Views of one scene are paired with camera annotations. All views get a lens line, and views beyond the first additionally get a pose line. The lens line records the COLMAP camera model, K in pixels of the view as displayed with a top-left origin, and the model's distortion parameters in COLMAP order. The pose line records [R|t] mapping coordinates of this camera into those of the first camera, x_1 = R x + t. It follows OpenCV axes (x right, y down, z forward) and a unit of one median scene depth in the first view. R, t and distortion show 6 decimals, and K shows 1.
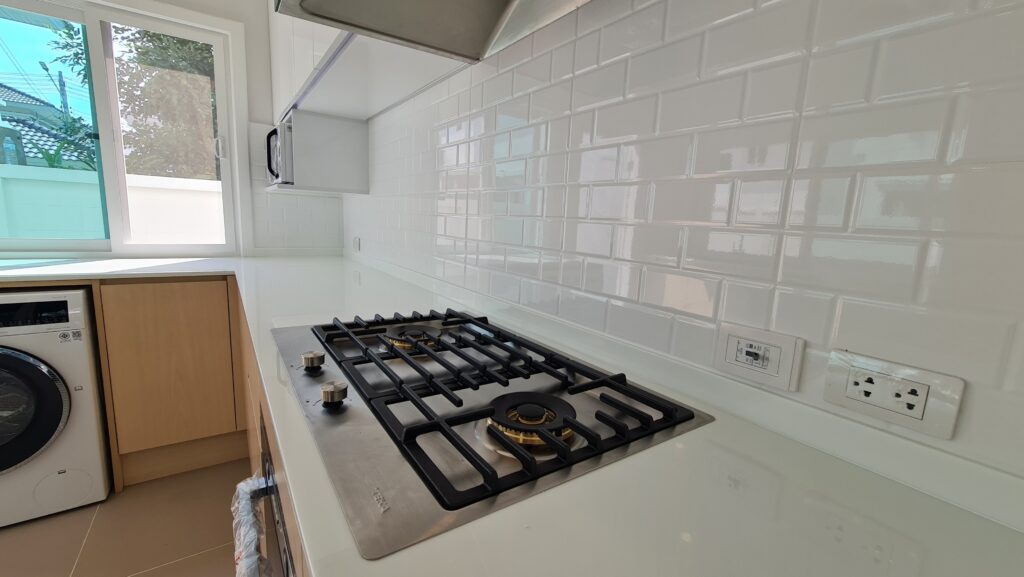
lens RADIAL K [[424.3, 0, 512.0], [0, 424.3, 288.5], [0, 0, 1]] dist [0.003986, 0.000713]
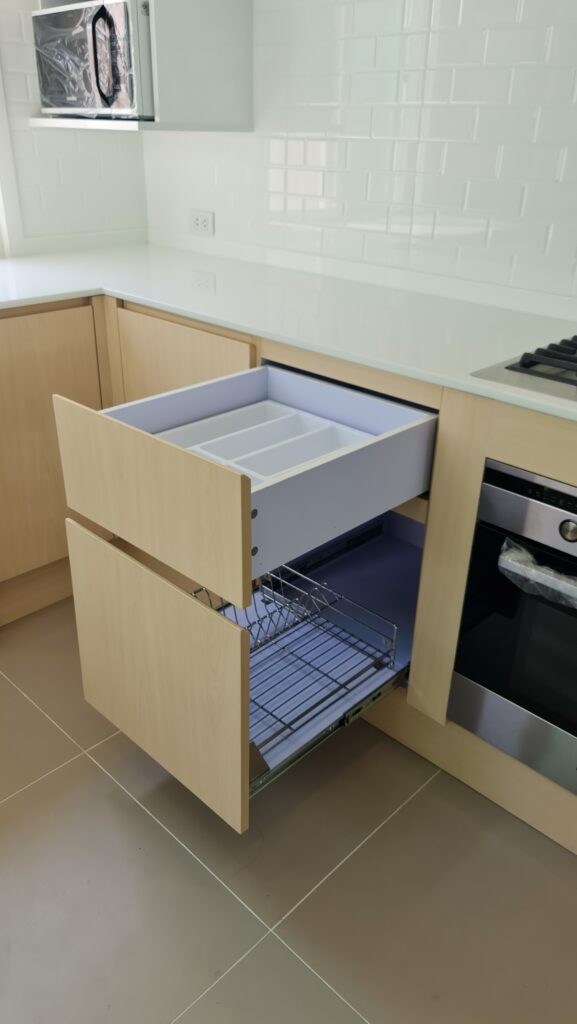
lens RADIAL K [[755.9, 0, 285.2], [0, 755.9, 520.4], [0, 0, 1]] dist [0.024044, -0.004973]
pose [[0.978208, -0.116693, 0.171733, -0.673693], [0.056052, 0.944828, 0.322736, -0.067971], [-0.199919, -0.306077, 0.930779, -0.168487]]
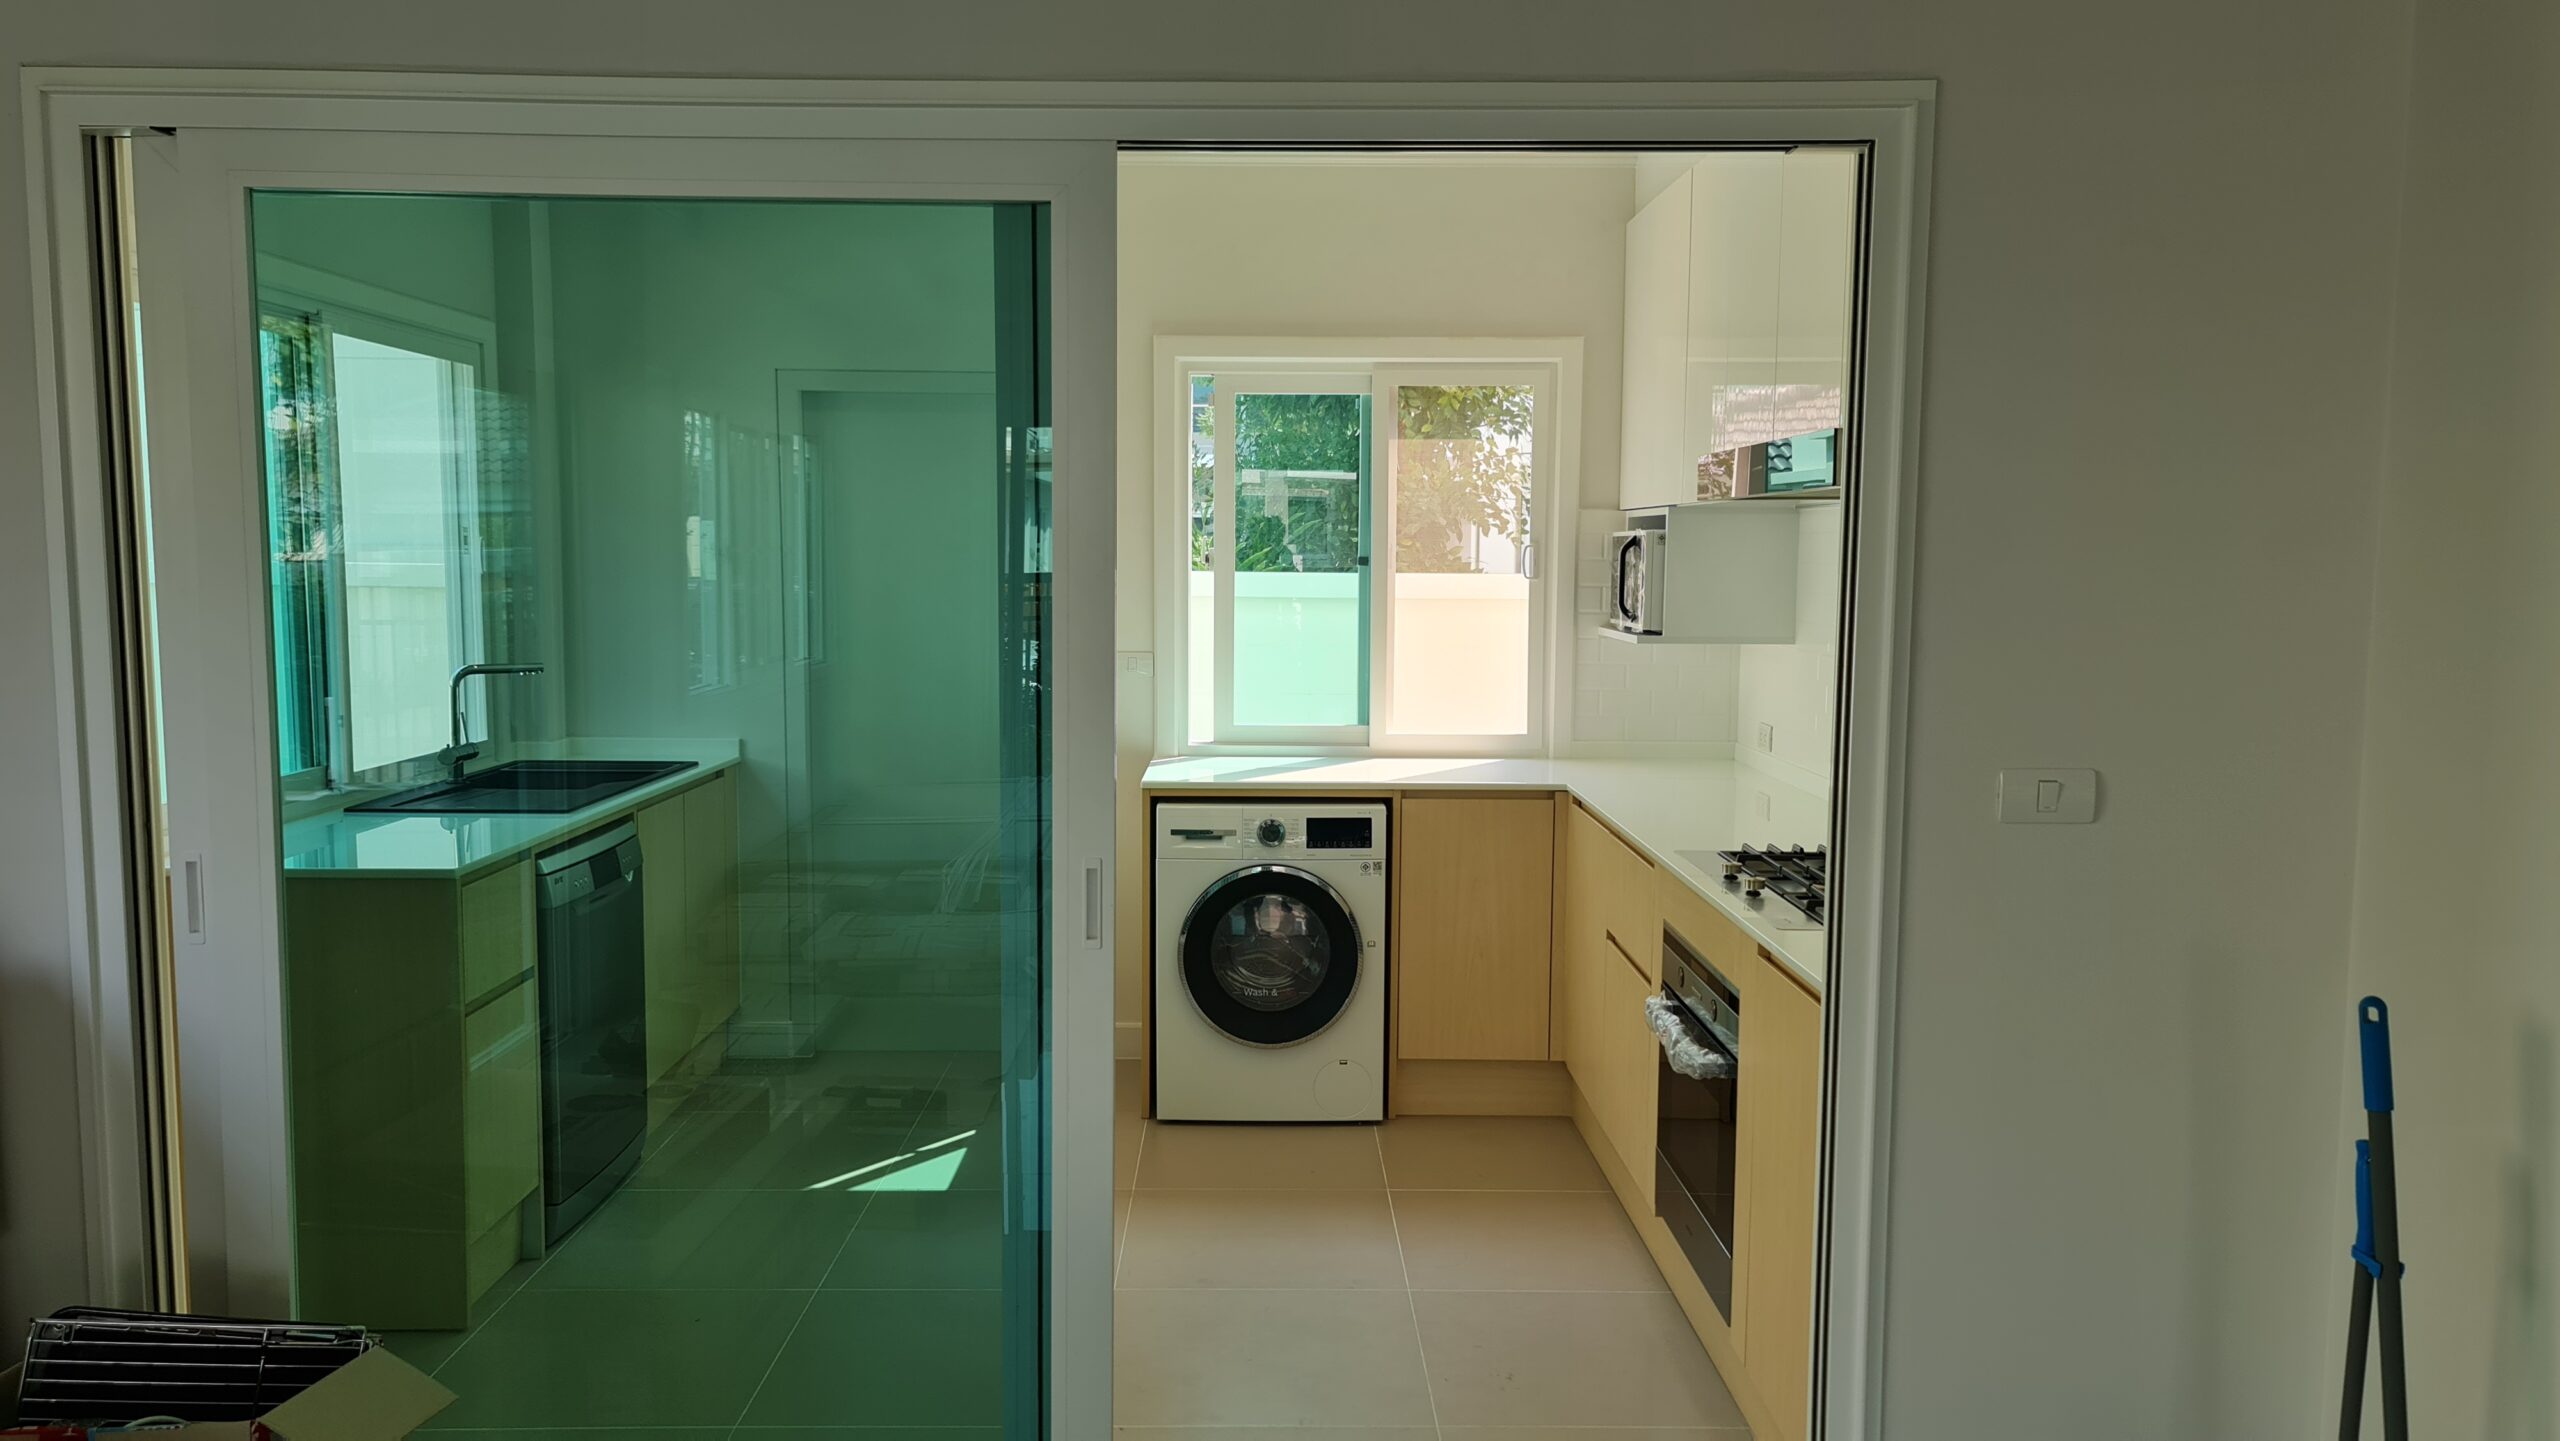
lens RADIAL K [[1897.3, 0, 1233.7], [0, 1897.3, 740.6], [0, 0, 1]] dist [0.025425, -0.000057]
pose [[0.823208, 0.016751, -0.567492, 0.524322], [-0.060427, 0.996472, -0.058242, 0.089596], [0.564514, 0.082237, 0.821316, -1.602178]]
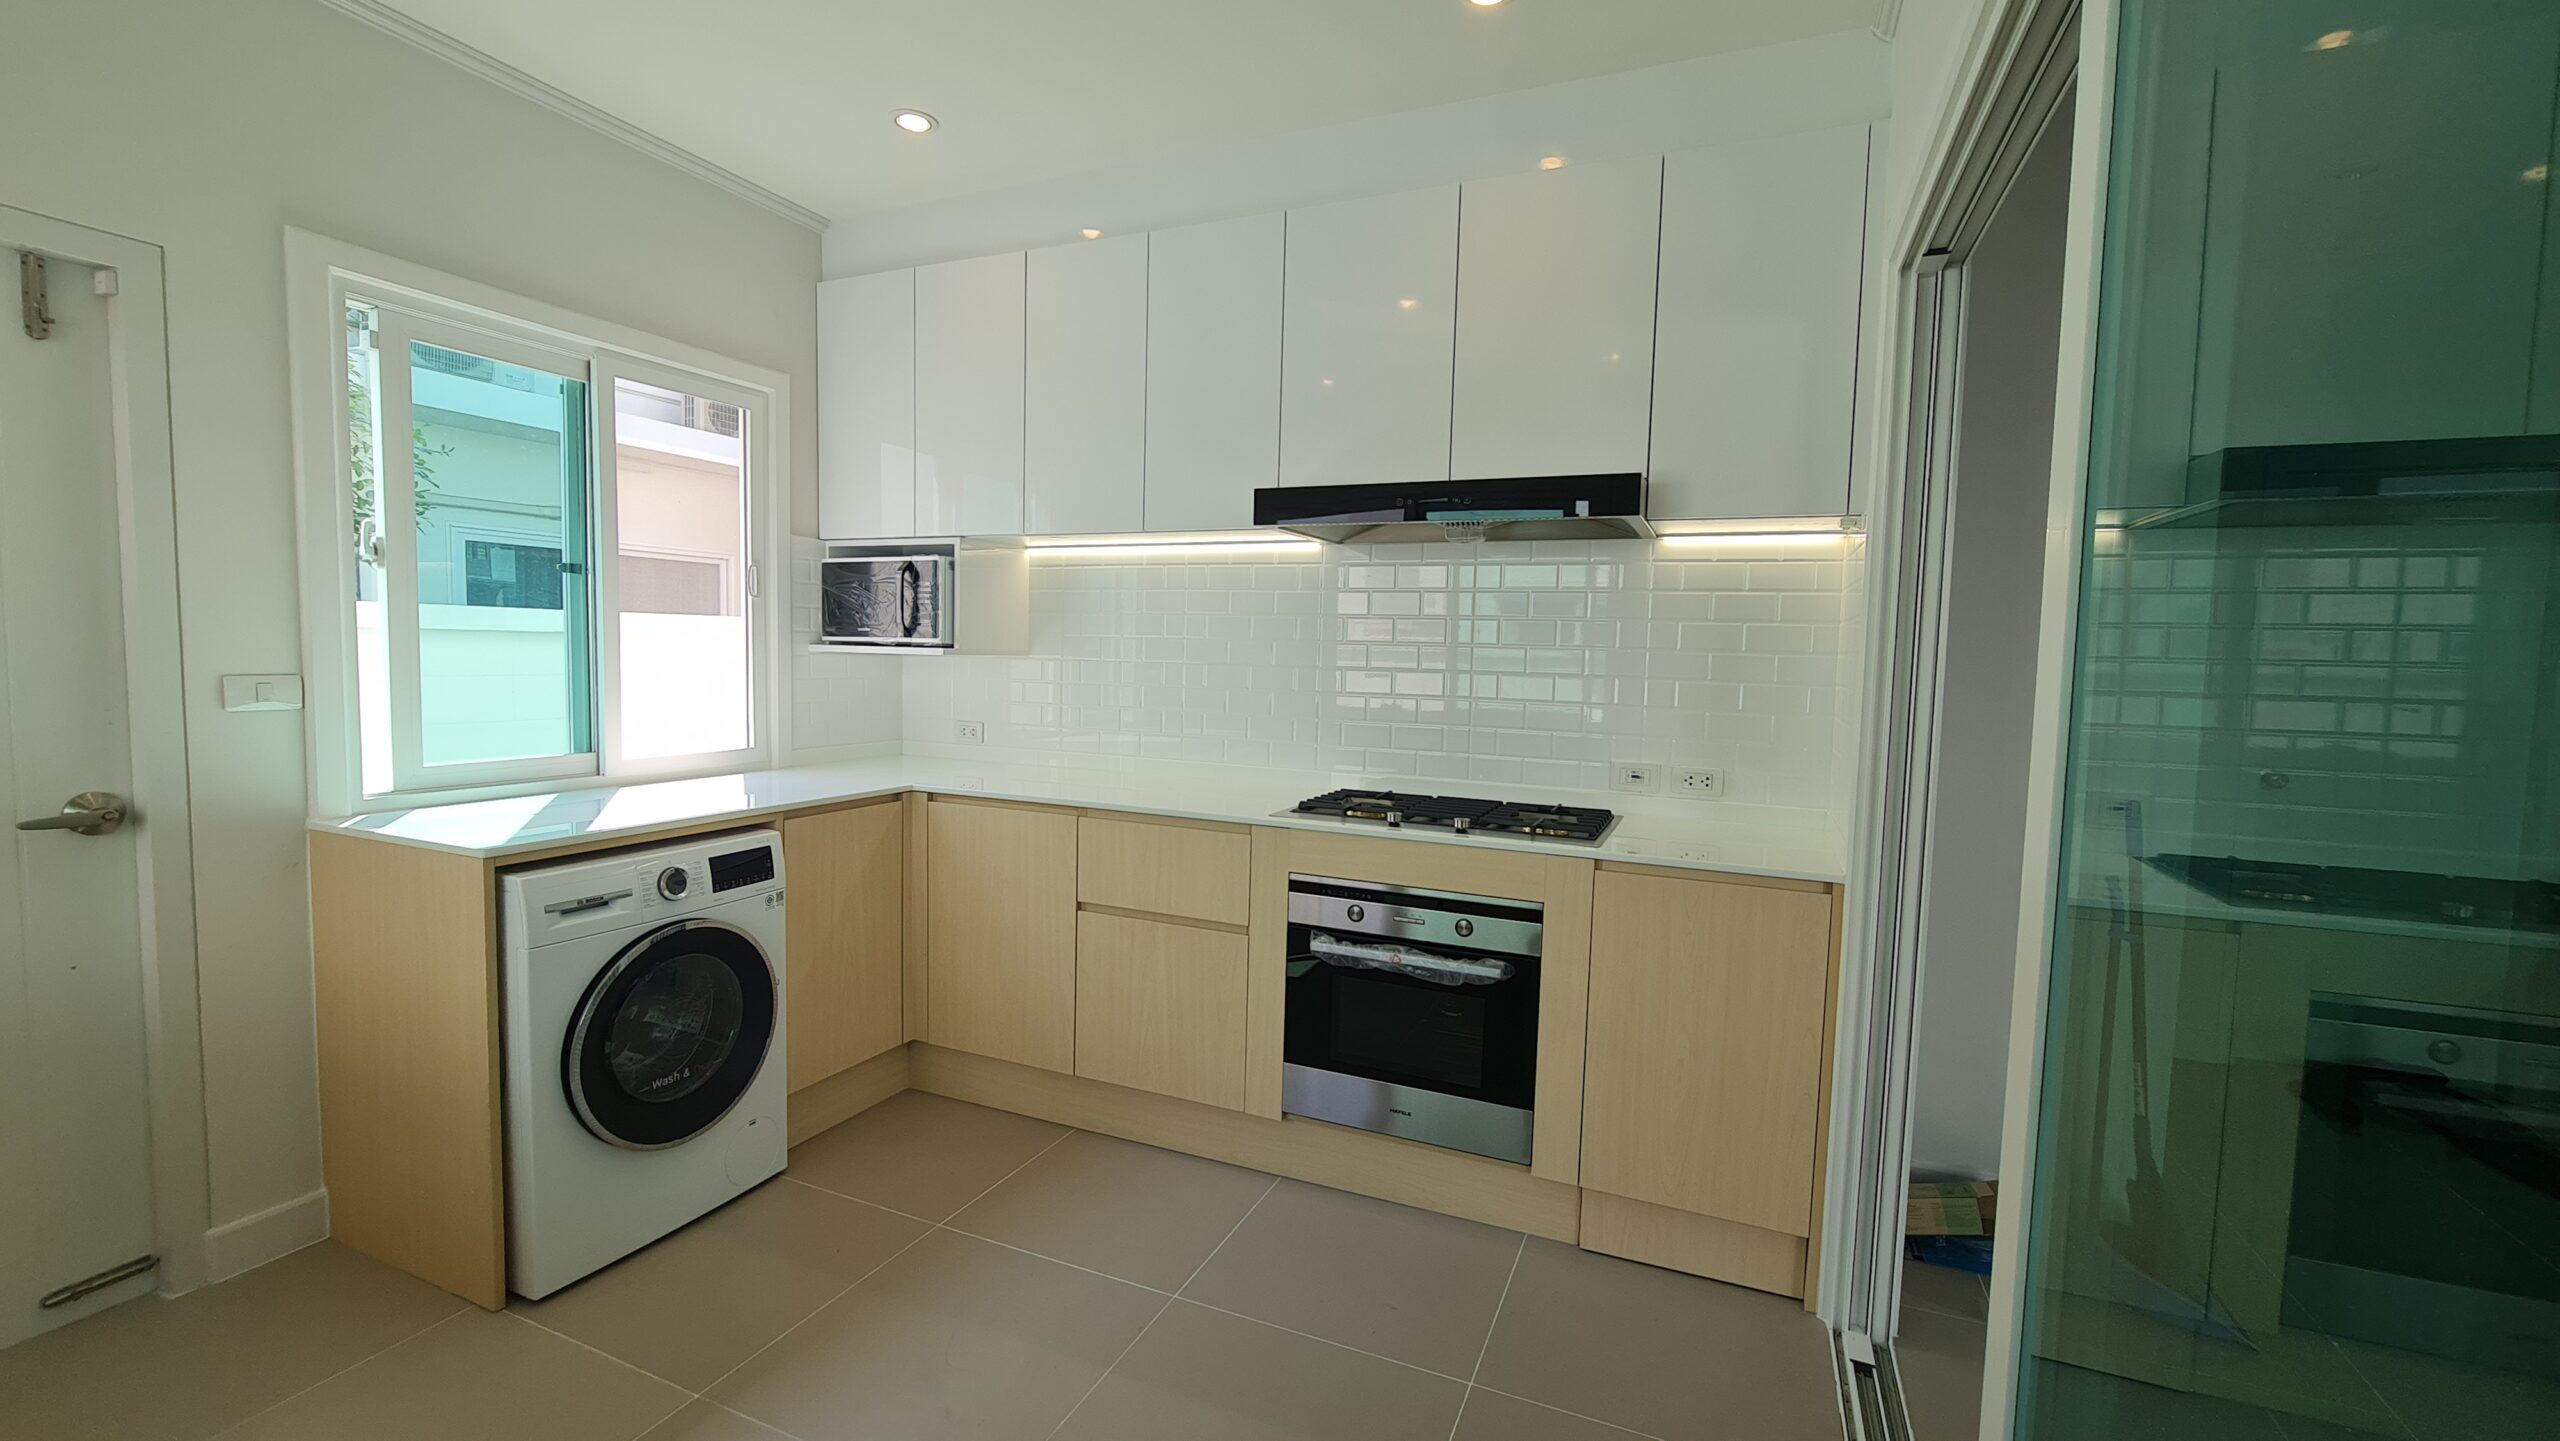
lens RADIAL K [[1060.7, 0, 1280.0], [0, 1060.7, 720.5], [0, 0, 1]] dist [0.003986, 0.000713]
pose [[0.844662, -0.059961, 0.531931, -1.121633], [0.100047, 0.993880, -0.046832, -0.007313], [-0.525867, 0.092775, 0.845492, -0.738226]]
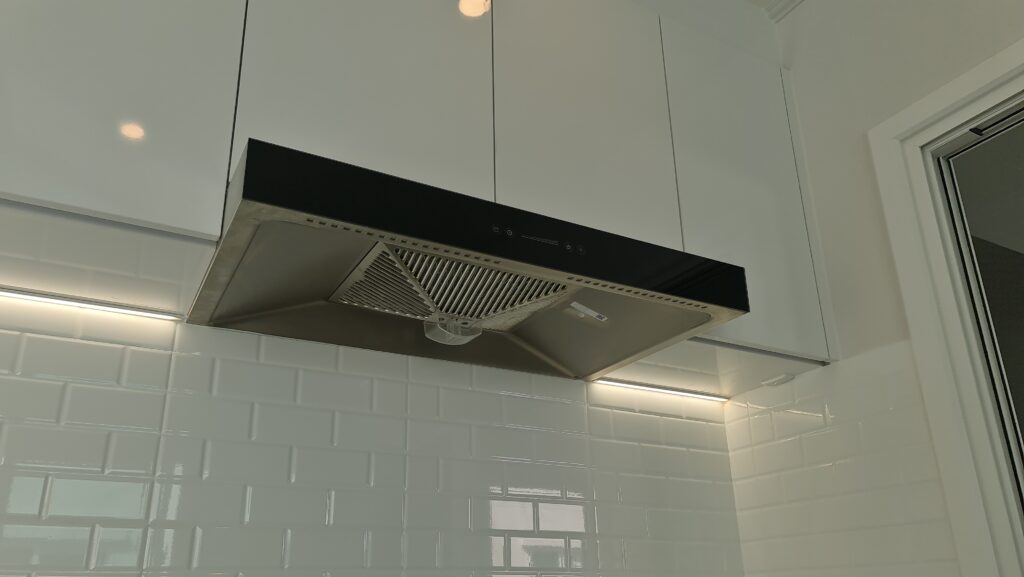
lens RADIAL K [[755.9, 0, 510.8], [0, 755.9, 351.2], [0, 0, 1]] dist [0.024044, -0.004973]
pose [[0.075355, 0.281257, 0.956669, -0.811165], [0.192856, 0.937172, -0.290716, -0.052448], [-0.978329, 0.206406, 0.016379, 0.378773]]
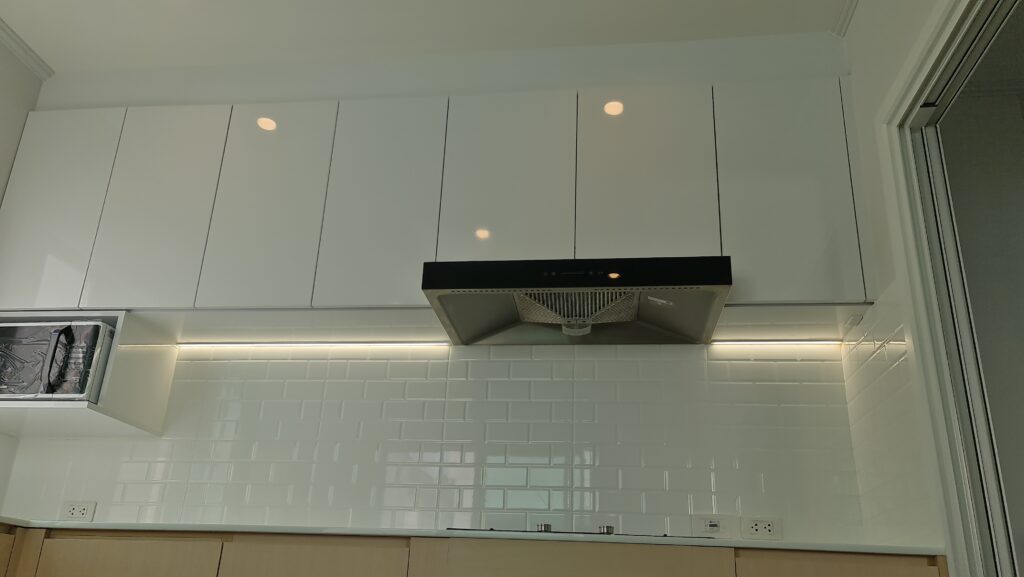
lens RADIAL K [[755.9, 0, 510.8], [0, 755.9, 351.2], [0, 0, 1]] dist [0.024044, -0.004973]
pose [[0.653555, 0.234723, 0.719563, -1.143695], [0.114243, 0.909213, -0.400351, 0.285061], [-0.748208, 0.343856, 0.567405, -0.273182]]
